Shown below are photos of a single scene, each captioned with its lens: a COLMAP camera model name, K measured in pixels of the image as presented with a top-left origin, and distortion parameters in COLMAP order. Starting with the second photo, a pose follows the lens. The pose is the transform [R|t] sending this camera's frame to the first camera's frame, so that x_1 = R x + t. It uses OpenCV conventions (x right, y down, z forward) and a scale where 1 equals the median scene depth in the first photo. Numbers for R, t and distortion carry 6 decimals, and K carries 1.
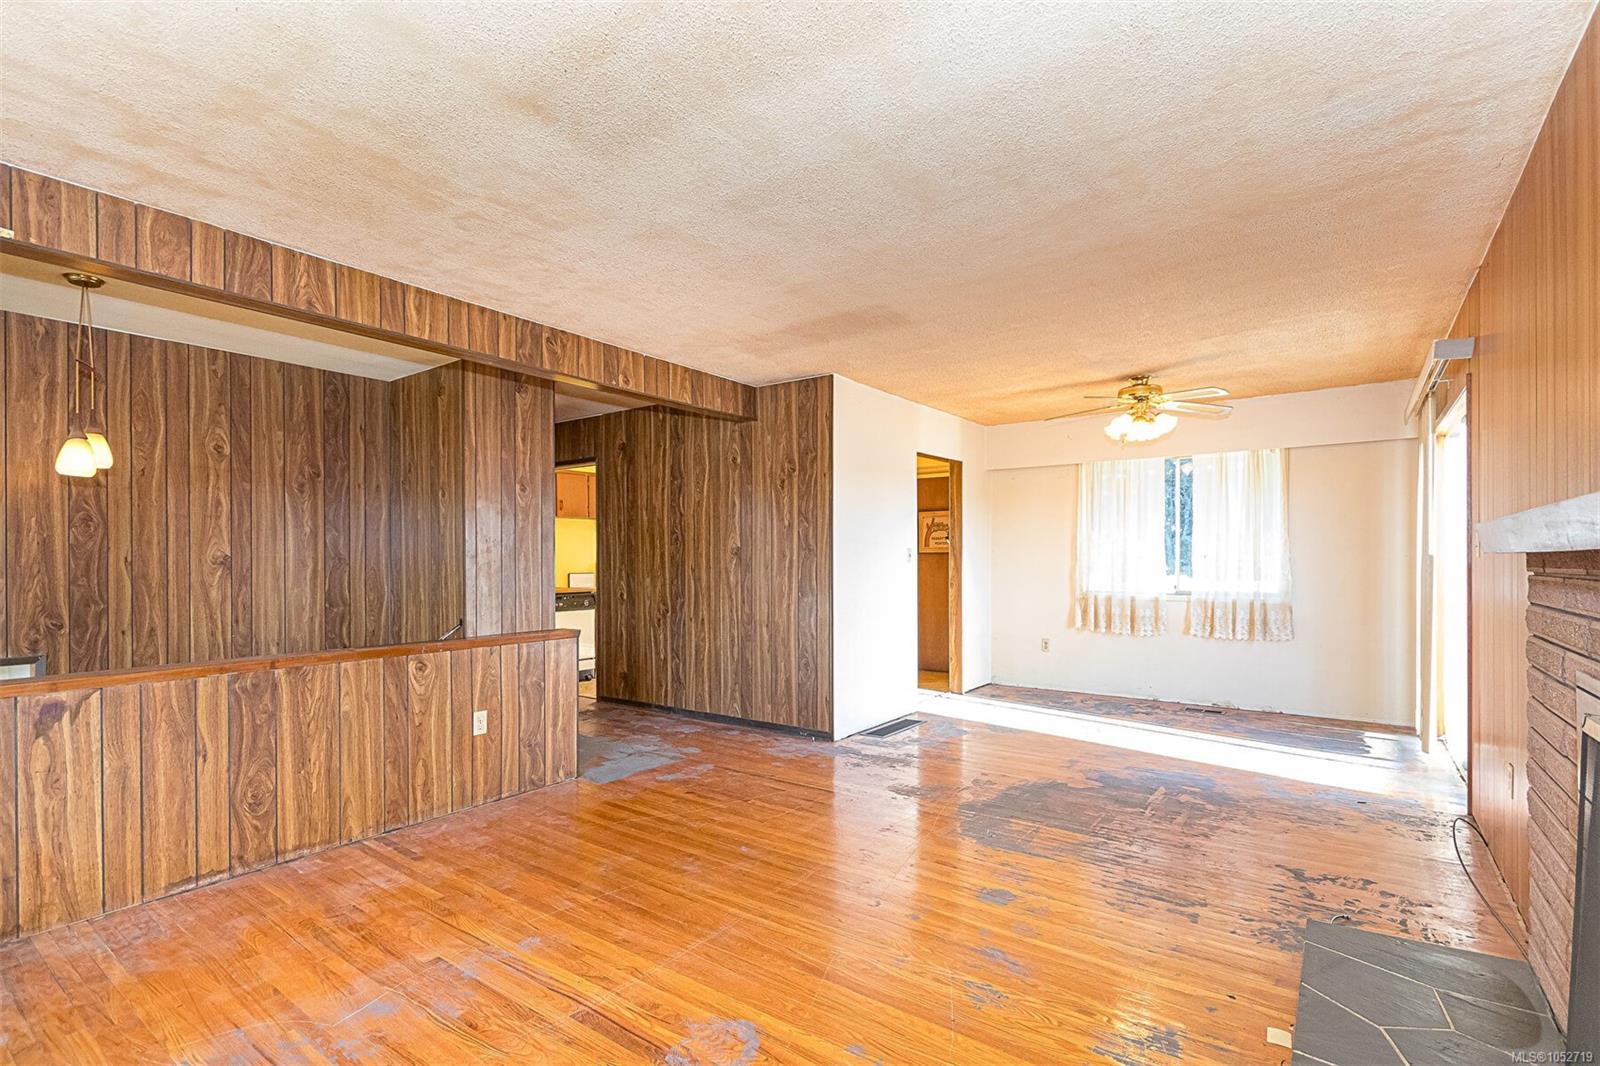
lens RADIAL K [[749.4, 0, 782.4], [0, 749.4, 559.0], [0, 0, 1]] dist [0.000458, -0.000071]
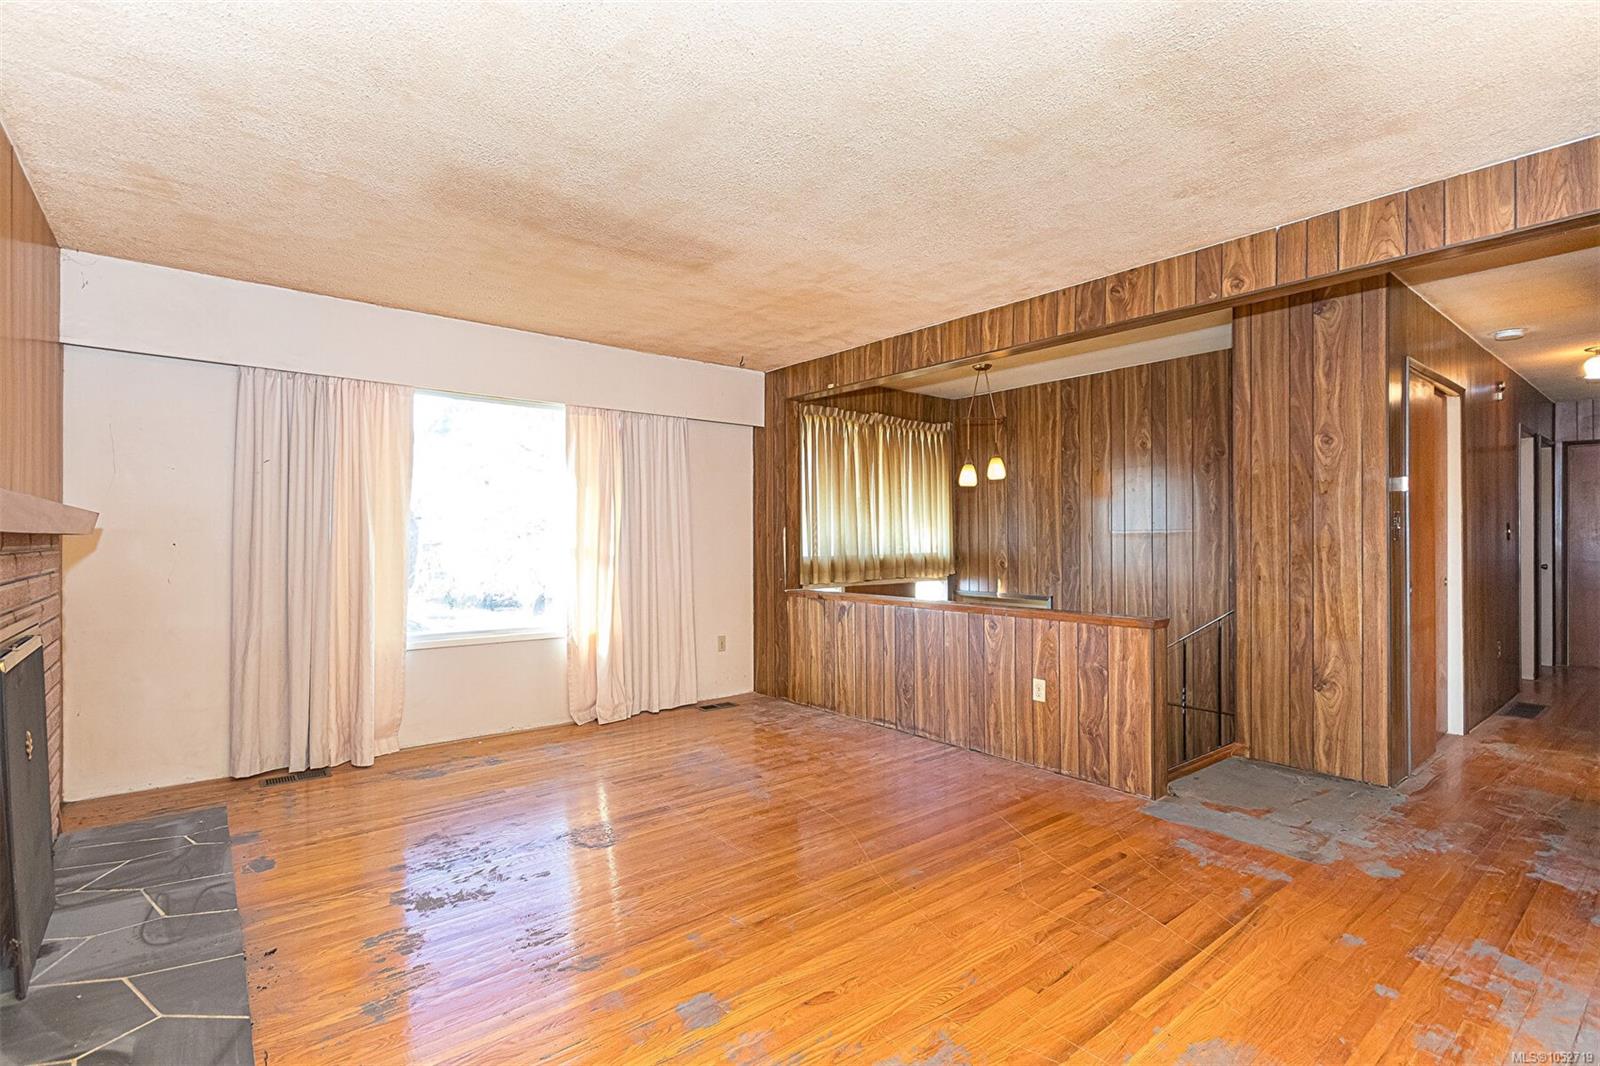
lens RADIAL K [[749.4, 0, 803.8], [0, 749.4, 535.0], [0, 0, 1]] dist [0.000458, -0.000071]
pose [[-0.246315, -0.001357, -0.969189, 0.640668], [0.003393, 0.999992, -0.002262, 0.001026], [0.969184, -0.003846, -0.246309, 0.855876]]
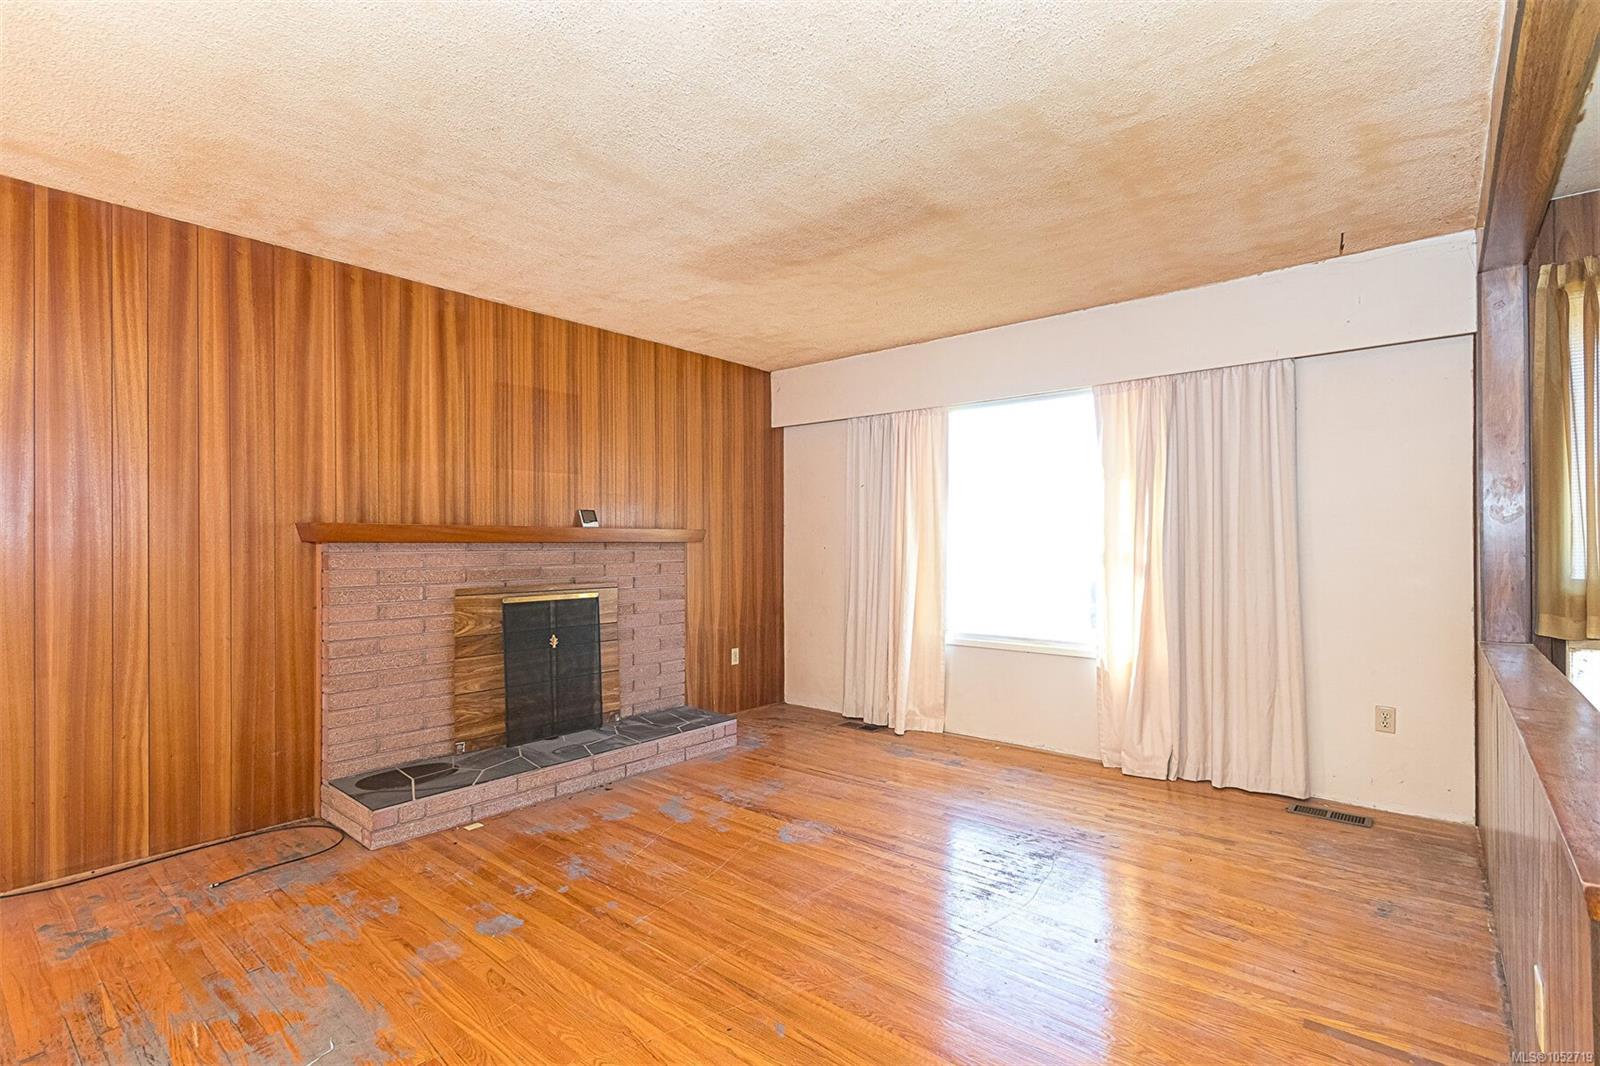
lens RADIAL K [[749.4, 0, 766.8], [0, 749.4, 540.3], [0, 0, 1]] dist [0.000458, -0.000071]
pose [[-0.996102, 0.006912, 0.087937, -0.075968], [0.006115, 0.999938, -0.009333, 0.005811], [-0.087996, -0.008759, -0.996082, 1.250418]]
